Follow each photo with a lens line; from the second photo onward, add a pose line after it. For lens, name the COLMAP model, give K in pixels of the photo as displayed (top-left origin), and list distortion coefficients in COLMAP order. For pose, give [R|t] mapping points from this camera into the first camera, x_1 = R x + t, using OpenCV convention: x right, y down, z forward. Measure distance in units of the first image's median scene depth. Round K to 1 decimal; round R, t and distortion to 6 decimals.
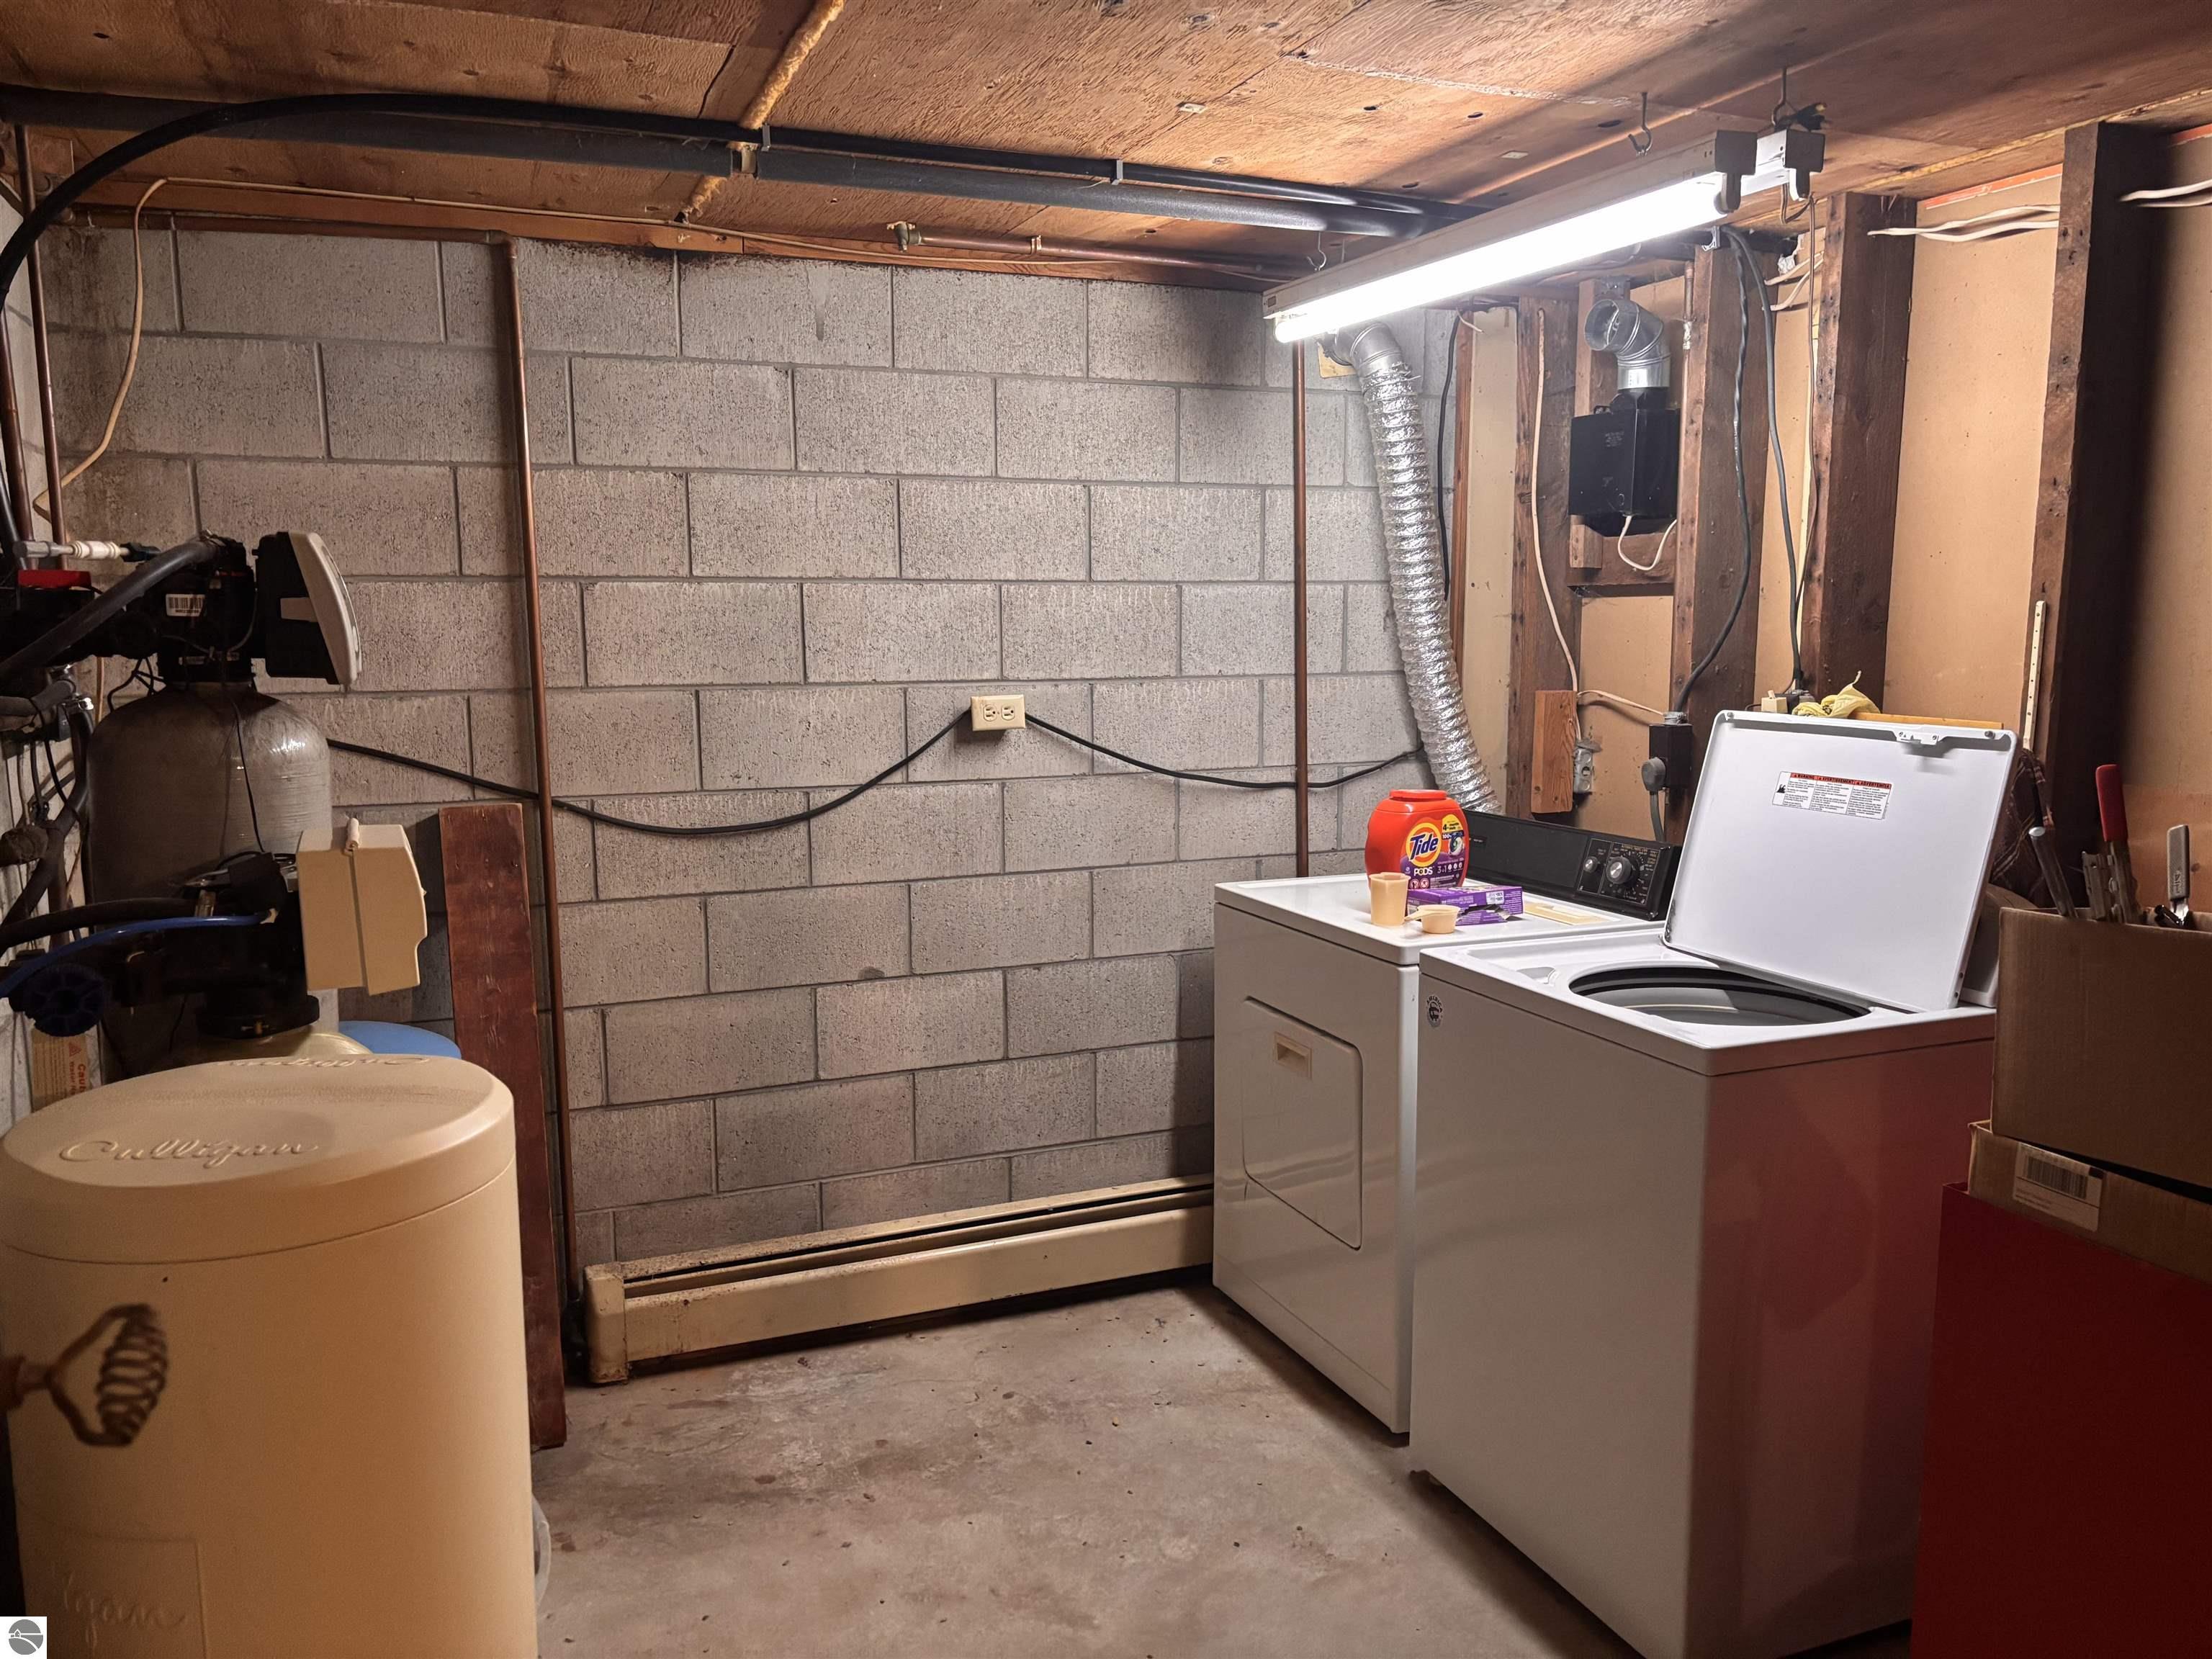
lens RADIAL K [[1659.4, 0, 1114.0], [0, 1659.4, 842.8], [0, 0, 1]] dist [0.046480, -0.049173]
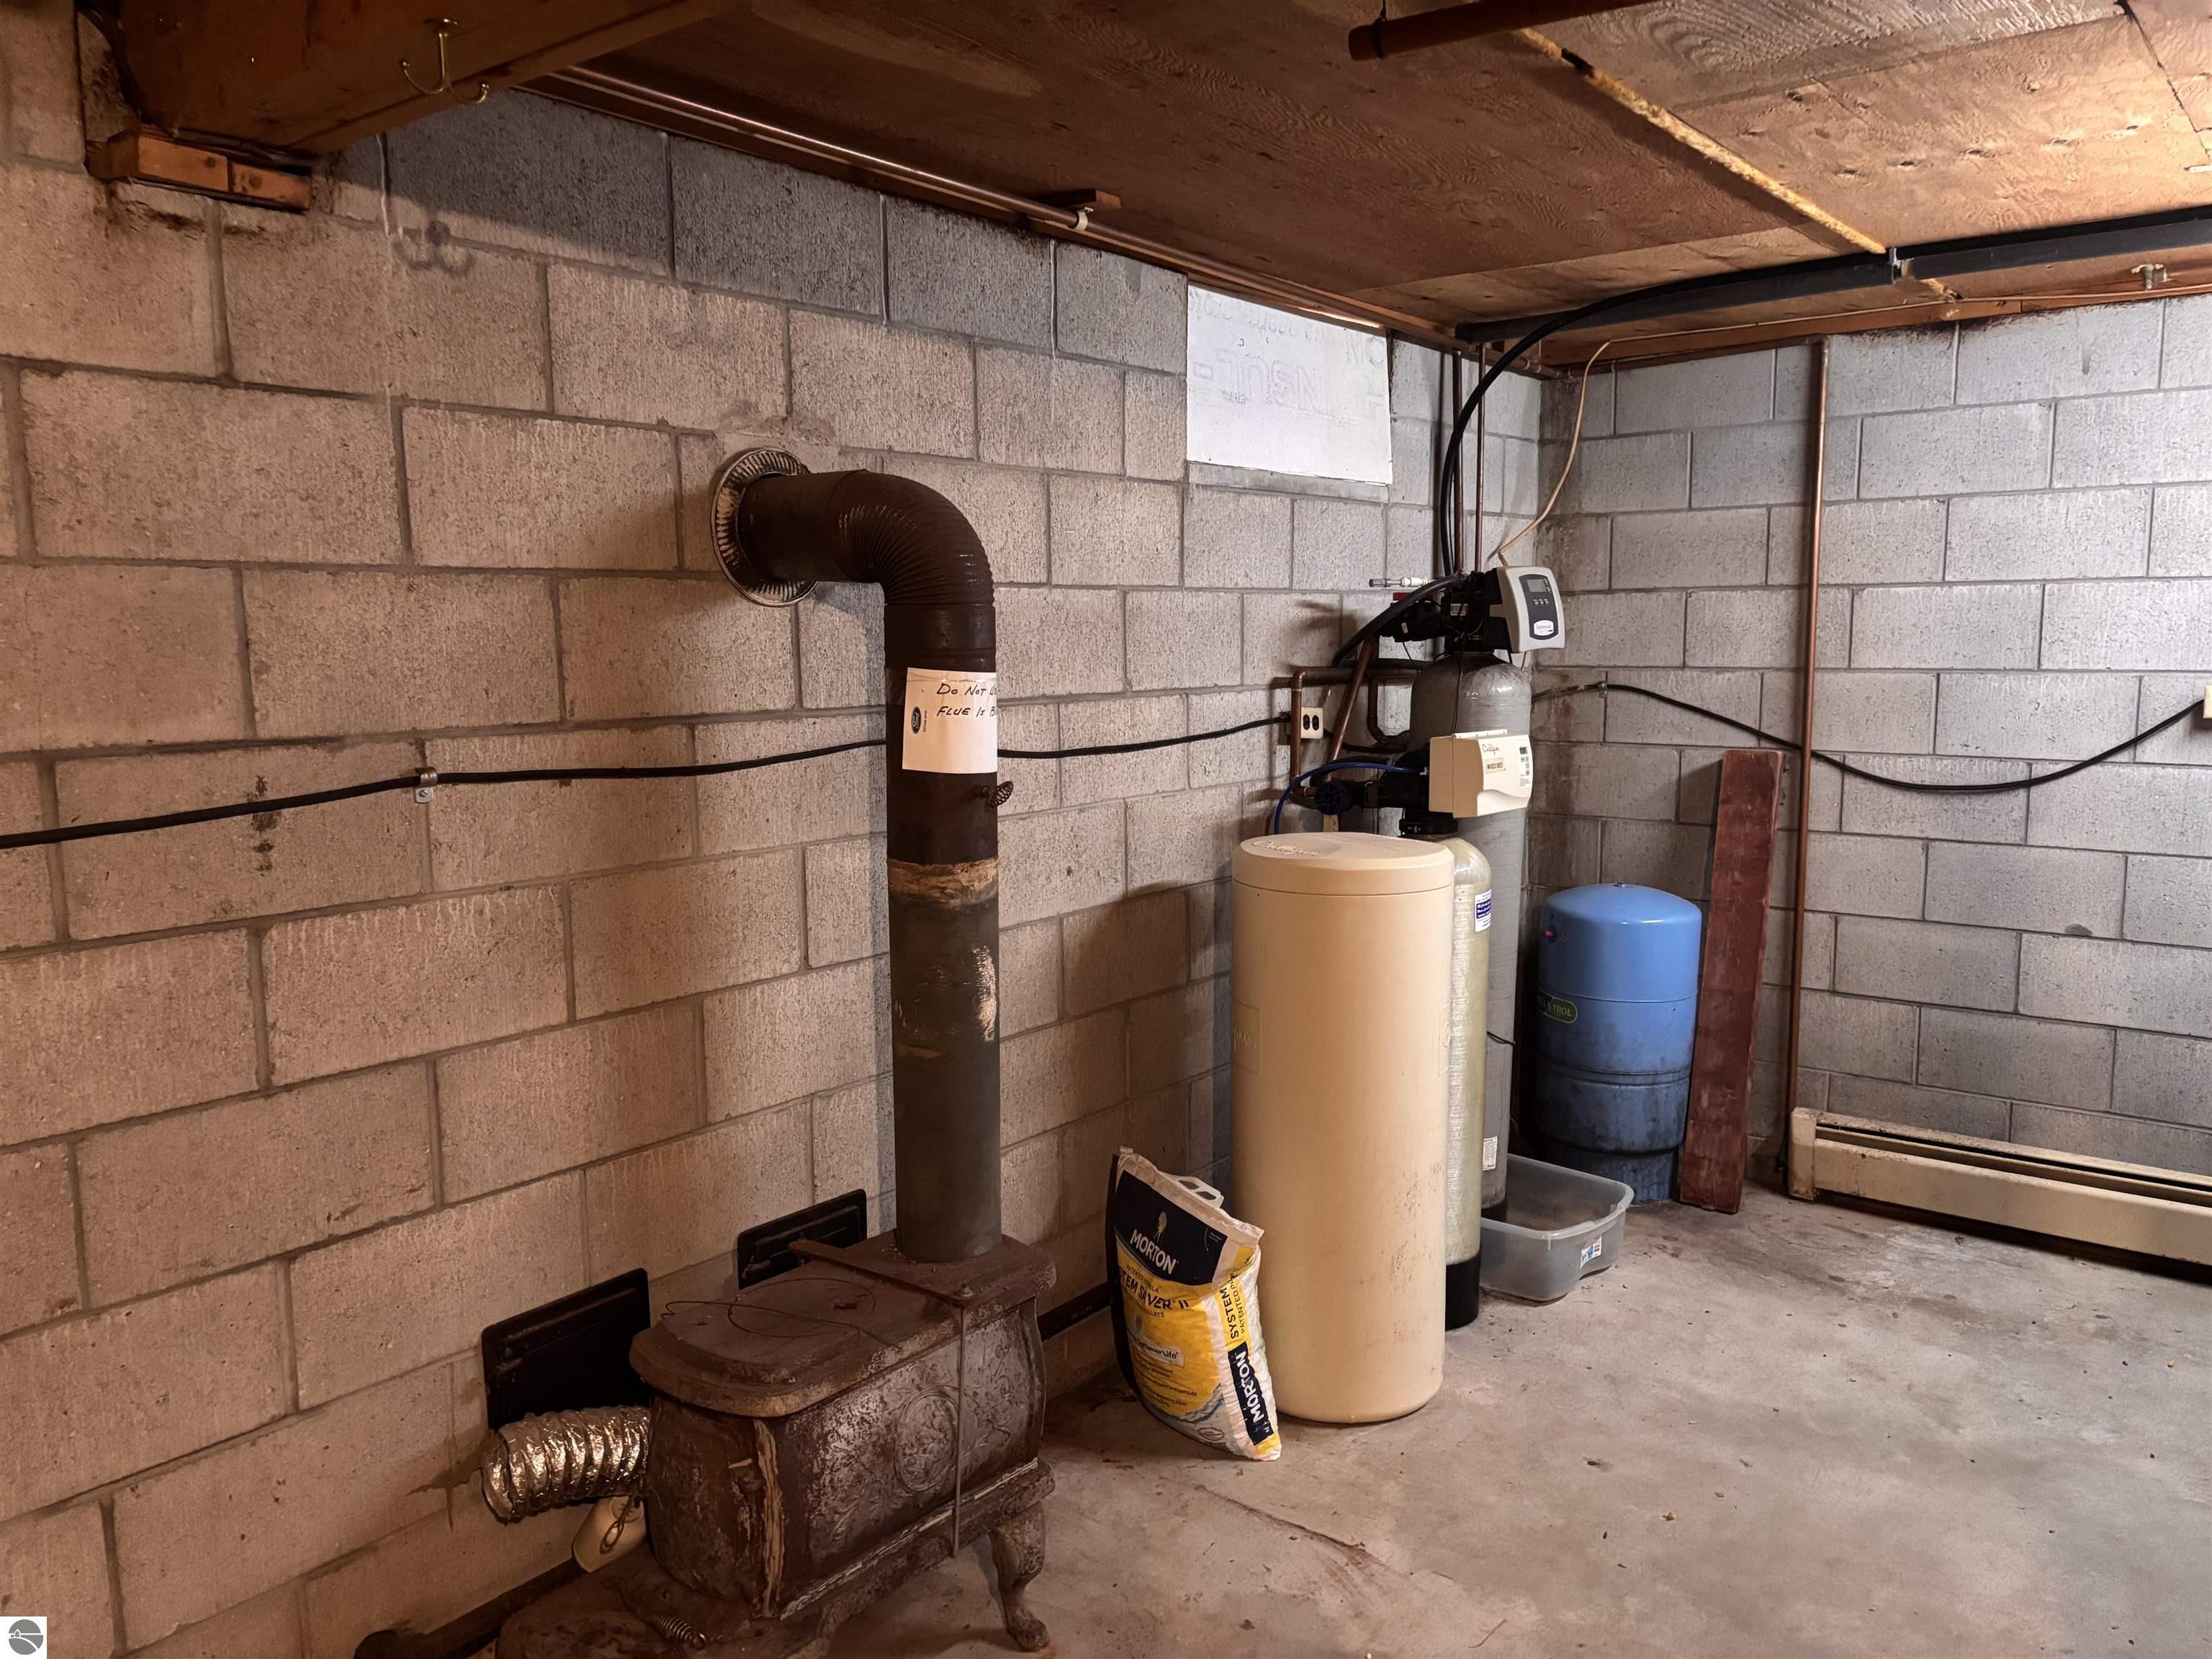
lens RADIAL K [[1659.4, 0, 1125.1], [0, 1659.4, 831.9], [0, 0, 1]] dist [0.046480, -0.049173]
pose [[0.493604, 0.108669, -0.862871, 0.539291], [-0.116516, 0.991481, 0.058213, 0.023460], [0.861846, 0.071804, 0.502061, -0.136658]]
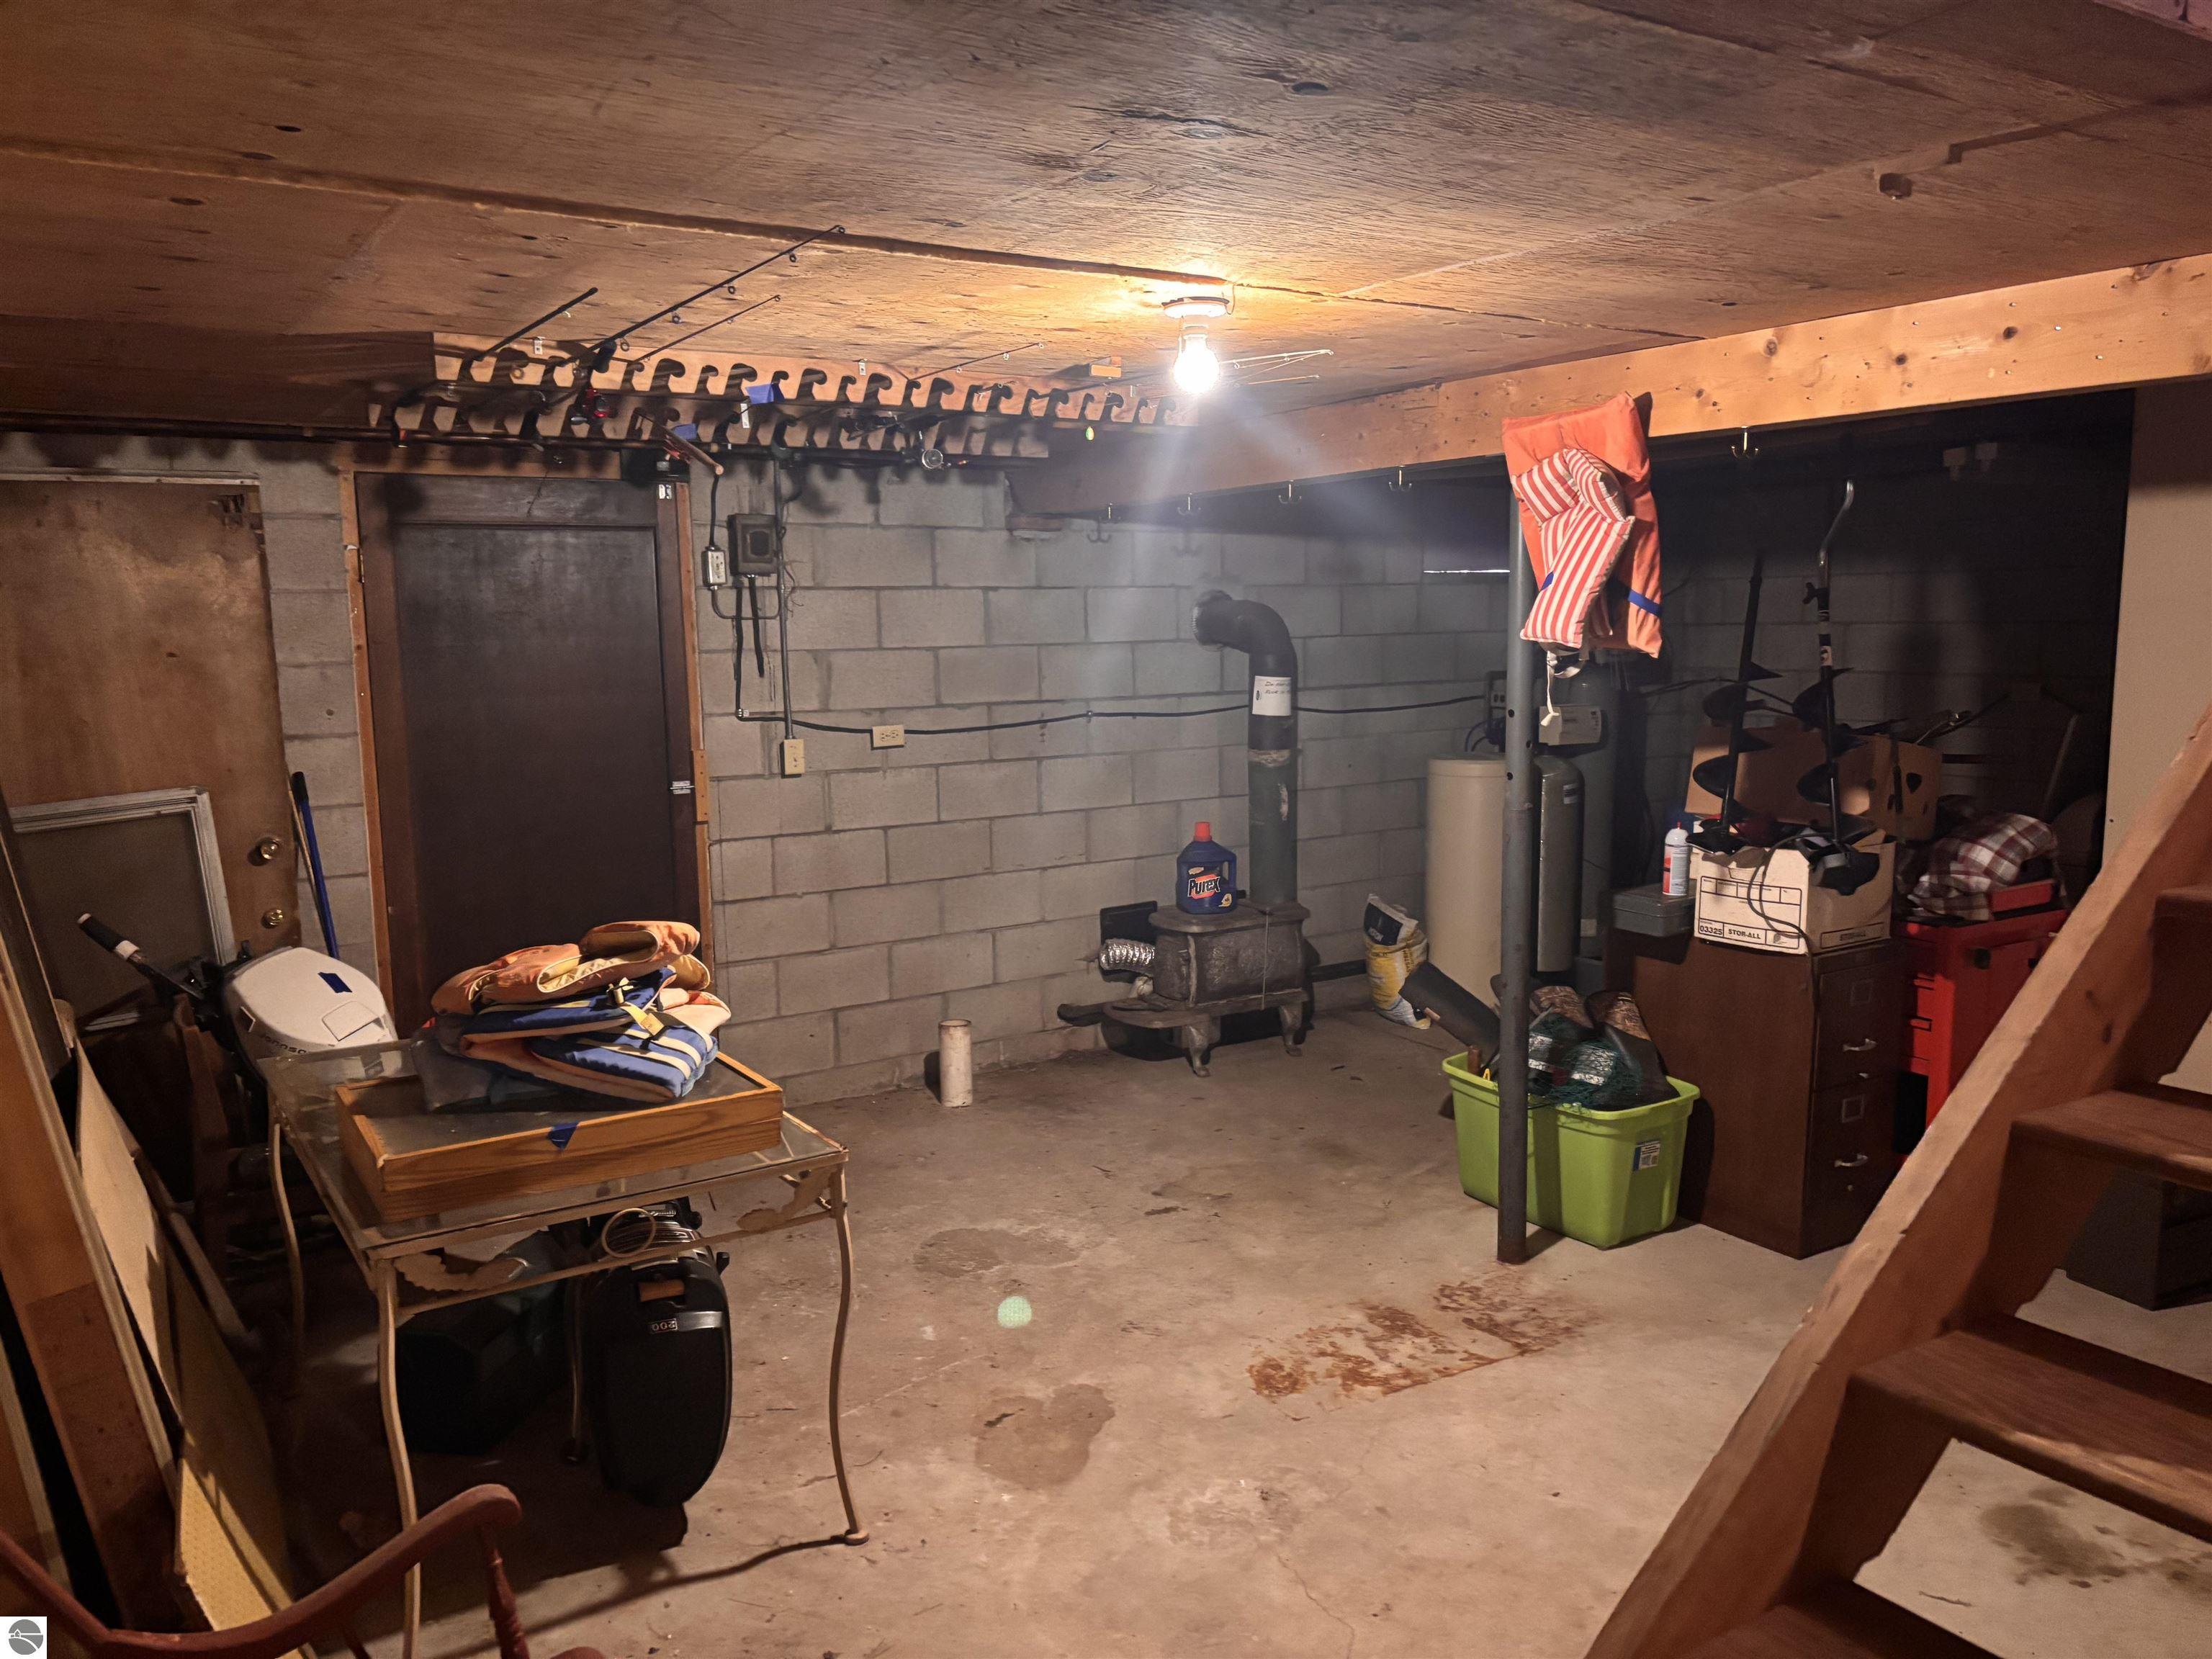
lens RADIAL K [[1659.4, 0, 1103.9], [0, 1659.4, 838.6], [0, 0, 1]] dist [0.046480, -0.049173]
pose [[0.168469, 0.140785, -0.975601, 1.824514], [-0.123965, 0.984916, 0.120722, -0.022251], [0.977881, 0.100603, 0.183380, -0.384661]]
